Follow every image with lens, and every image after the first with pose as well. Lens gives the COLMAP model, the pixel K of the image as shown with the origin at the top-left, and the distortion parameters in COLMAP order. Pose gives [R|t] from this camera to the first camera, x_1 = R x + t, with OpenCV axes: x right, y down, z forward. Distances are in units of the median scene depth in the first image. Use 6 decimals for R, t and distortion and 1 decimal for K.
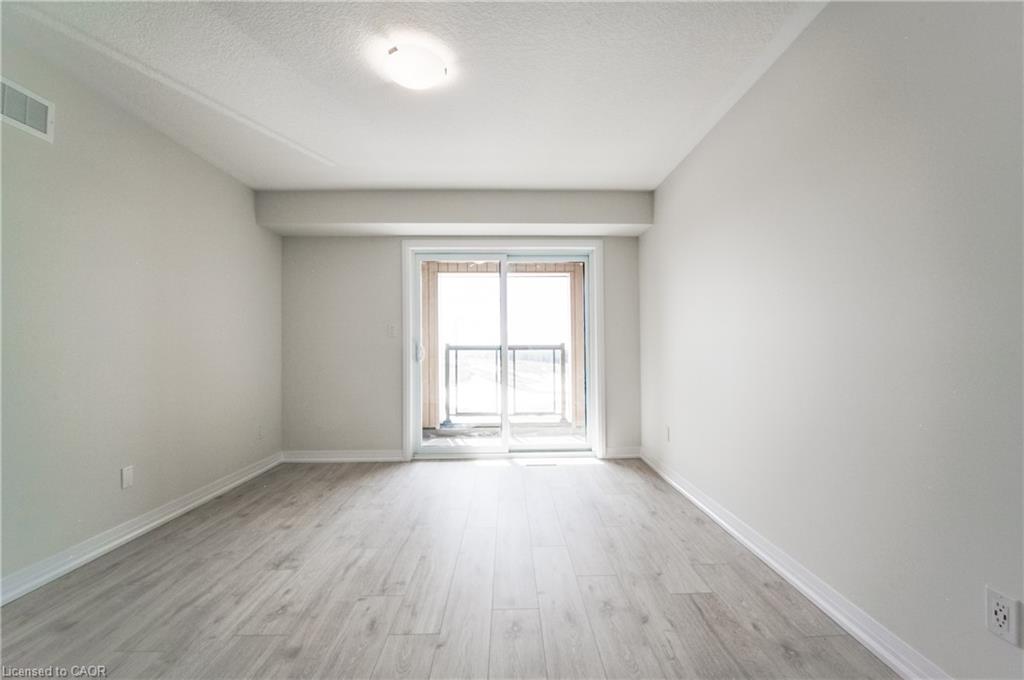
lens RADIAL K [[416.1, 0, 512.0], [0, 416.1, 340.0], [0, 0, 1]] dist [-0.017402, -0.000629]
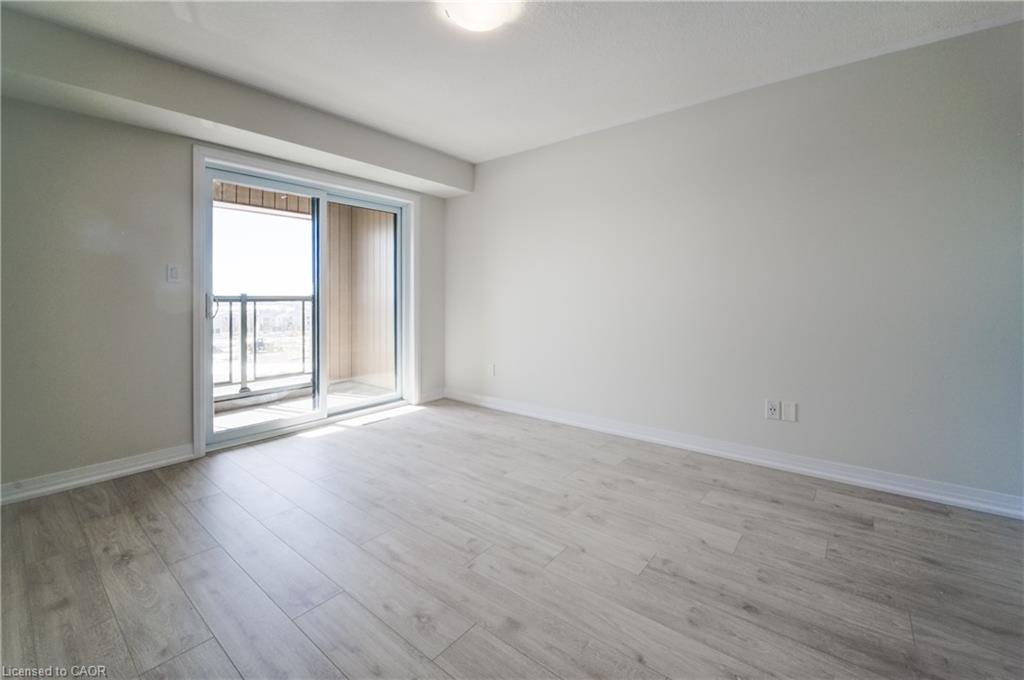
lens RADIAL K [[420.0, 0, 501.2], [0, 420.0, 298.9], [0, 0, 1]] dist [-0.014391, -0.000586]
pose [[0.667801, 0.002191, 0.744337, -0.516406], [-0.014300, 0.999849, 0.009886, 0.005955], [-0.744203, -0.017246, 0.667731, 0.163997]]
